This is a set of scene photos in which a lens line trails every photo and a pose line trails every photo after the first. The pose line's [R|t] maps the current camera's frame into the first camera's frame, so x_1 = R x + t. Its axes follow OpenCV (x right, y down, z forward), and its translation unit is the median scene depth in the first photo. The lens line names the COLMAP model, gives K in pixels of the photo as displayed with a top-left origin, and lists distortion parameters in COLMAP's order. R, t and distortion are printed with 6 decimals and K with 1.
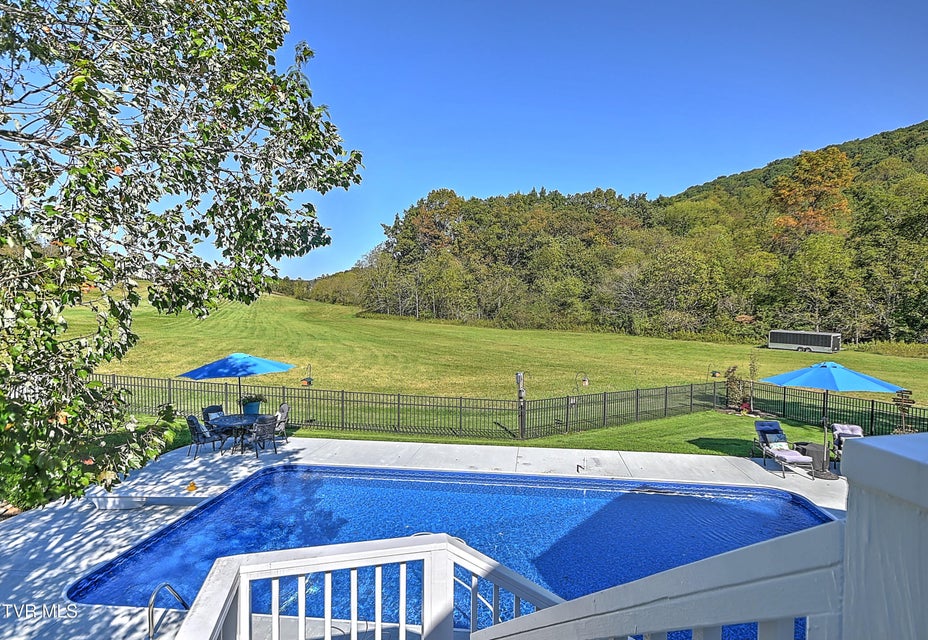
lens RADIAL K [[522.3, 0, 467.9], [0, 522.3, 315.9], [0, 0, 1]] dist [0.015200, 0.003042]
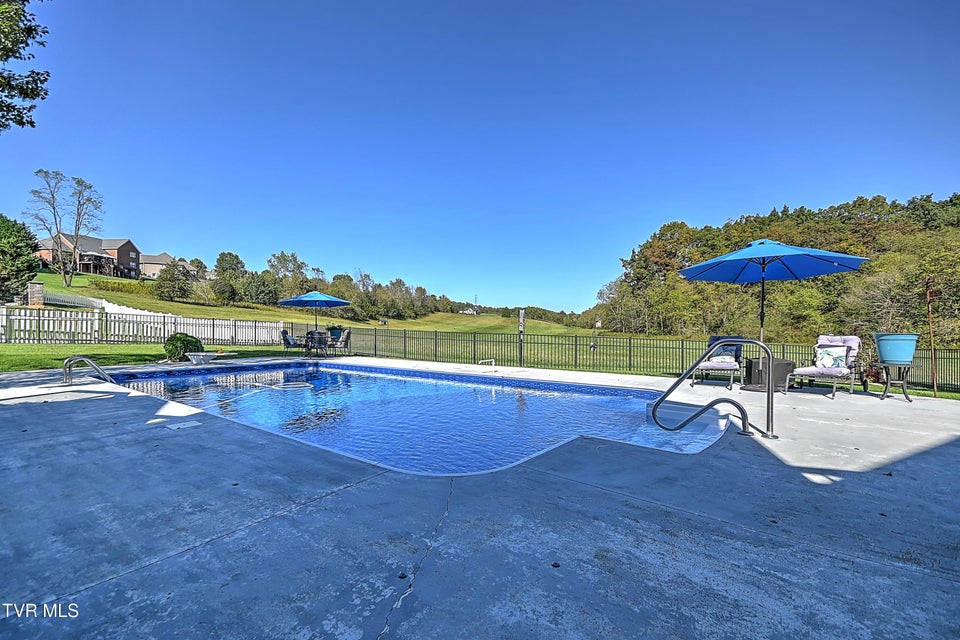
lens RADIAL K [[417.0, 0, 477.3], [0, 417.0, 325.9], [0, 0, 1]] dist [0.004480, -0.002792]
pose [[0.855346, -0.016849, -0.517783, 0.238758], [-0.004059, 0.999222, -0.039220, 0.085075], [0.518041, 0.035649, 0.854612, 0.093636]]
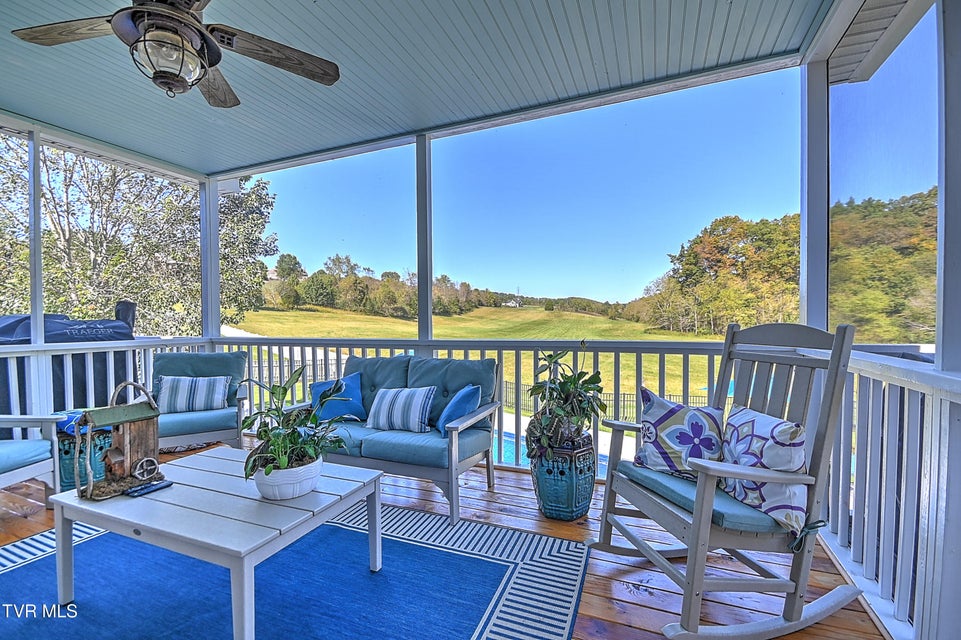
lens RADIAL K [[417.5, 0, 477.8], [0, 417.5, 324.8], [0, 0, 1]] dist [0.004480, -0.002792]
pose [[0.800078, -0.007286, -0.599852, 0.271600], [-0.004277, 0.999832, -0.017848, 0.006665], [0.599881, 0.016845, 0.799912, -0.016440]]
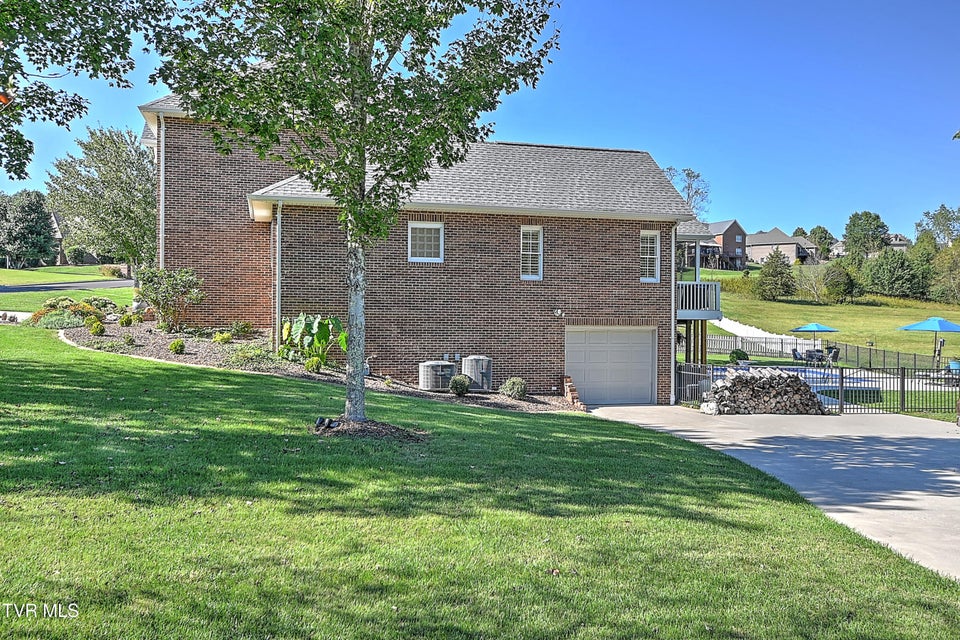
lens RADIAL K [[786.6, 0, 480.0], [0, 786.6, 327.1], [0, 0, 1]] dist [0.015139, 0.006370]
pose [[0.010067, -0.011496, -0.999883, 1.154159], [-0.036236, 0.999273, -0.011854, 0.071179], [0.999293, 0.036351, 0.009643, -0.168690]]
